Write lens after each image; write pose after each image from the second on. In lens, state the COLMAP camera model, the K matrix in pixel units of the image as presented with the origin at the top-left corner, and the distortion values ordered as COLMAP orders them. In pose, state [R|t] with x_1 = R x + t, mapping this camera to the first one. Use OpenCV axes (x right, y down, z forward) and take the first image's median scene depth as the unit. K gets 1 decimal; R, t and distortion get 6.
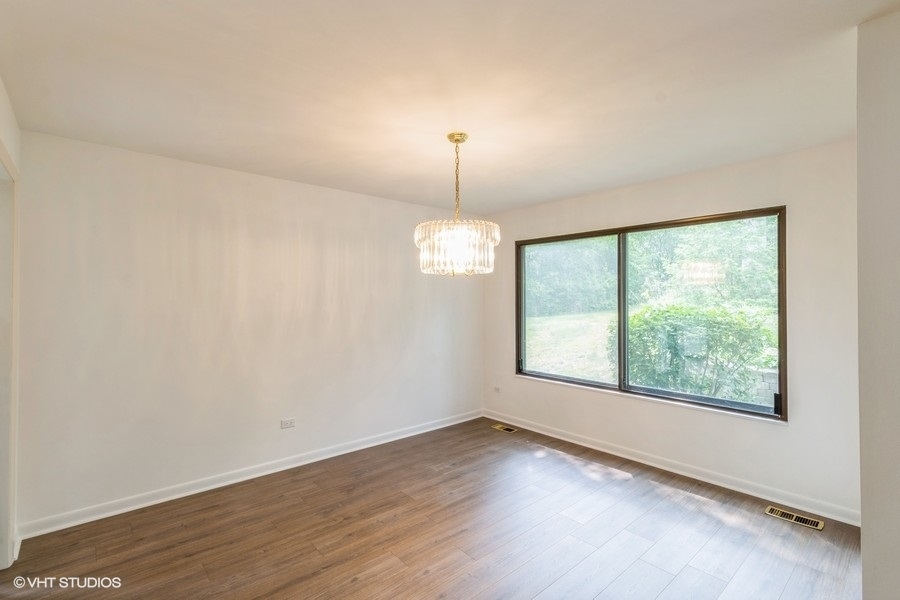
lens RADIAL K [[419.3, 0, 450.0], [0, 419.3, 300.0], [0, 0, 1]] dist [0.000128, -0.000014]
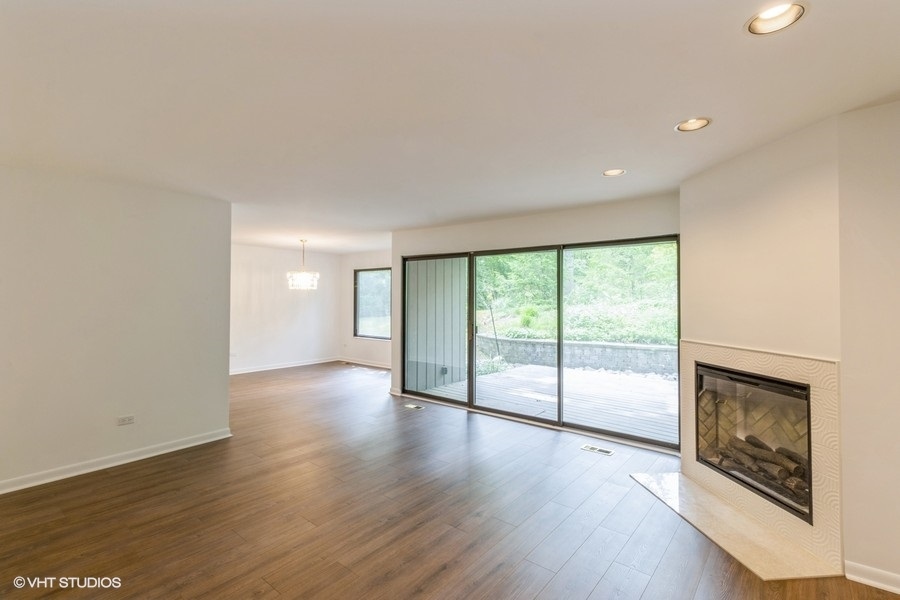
lens RADIAL K [[419.3, 0, 450.0], [0, 419.3, 300.0], [0, 0, 1]] dist [0.000128, -0.000014]
pose [[0.991087, 0.002825, 0.133184, 0.360705], [-0.003025, 0.999995, 0.001295, -0.001040], [-0.133180, -0.001686, 0.991090, -1.073544]]
